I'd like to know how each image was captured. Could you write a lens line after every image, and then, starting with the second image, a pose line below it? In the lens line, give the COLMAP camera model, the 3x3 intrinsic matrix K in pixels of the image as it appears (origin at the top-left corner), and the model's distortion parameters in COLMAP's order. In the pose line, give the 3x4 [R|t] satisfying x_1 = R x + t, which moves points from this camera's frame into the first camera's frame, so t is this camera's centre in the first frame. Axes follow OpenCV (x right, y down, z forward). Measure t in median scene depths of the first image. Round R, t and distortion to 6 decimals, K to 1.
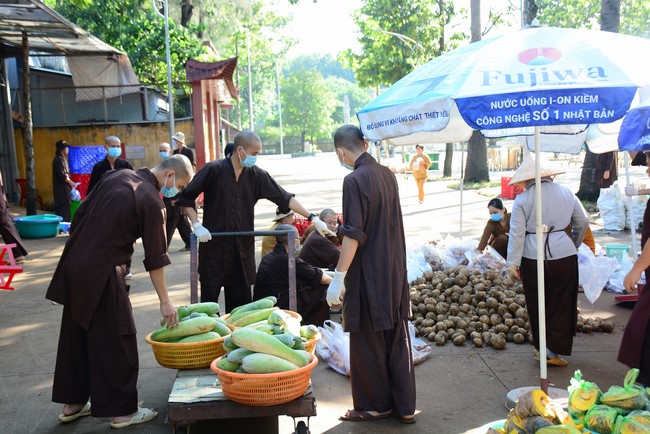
lens RADIAL K [[830.7, 0, 325.0], [0, 830.7, 217.0], [0, 0, 1]] dist [0.115990, 0.035439]
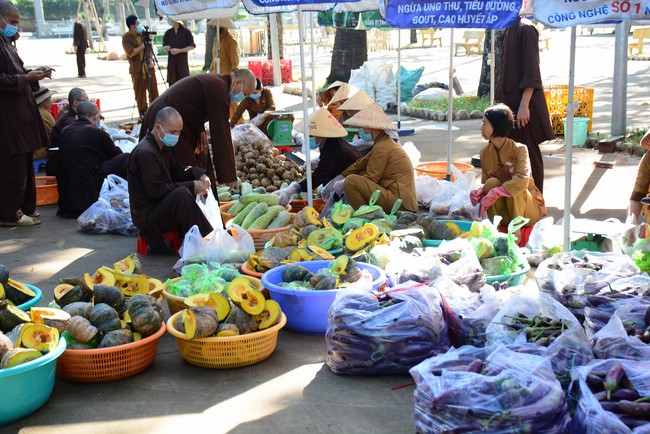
lens RADIAL K [[1058.5, 0, 325.0], [0, 1058.5, 217.0], [0, 0, 1]] dist [0.313237, 0.032168]
pose [[0.957737, -0.058367, 0.281660, -0.114890], [0.033172, 0.995075, 0.093410, 0.037869], [-0.285725, -0.080119, 0.954957, -0.356281]]
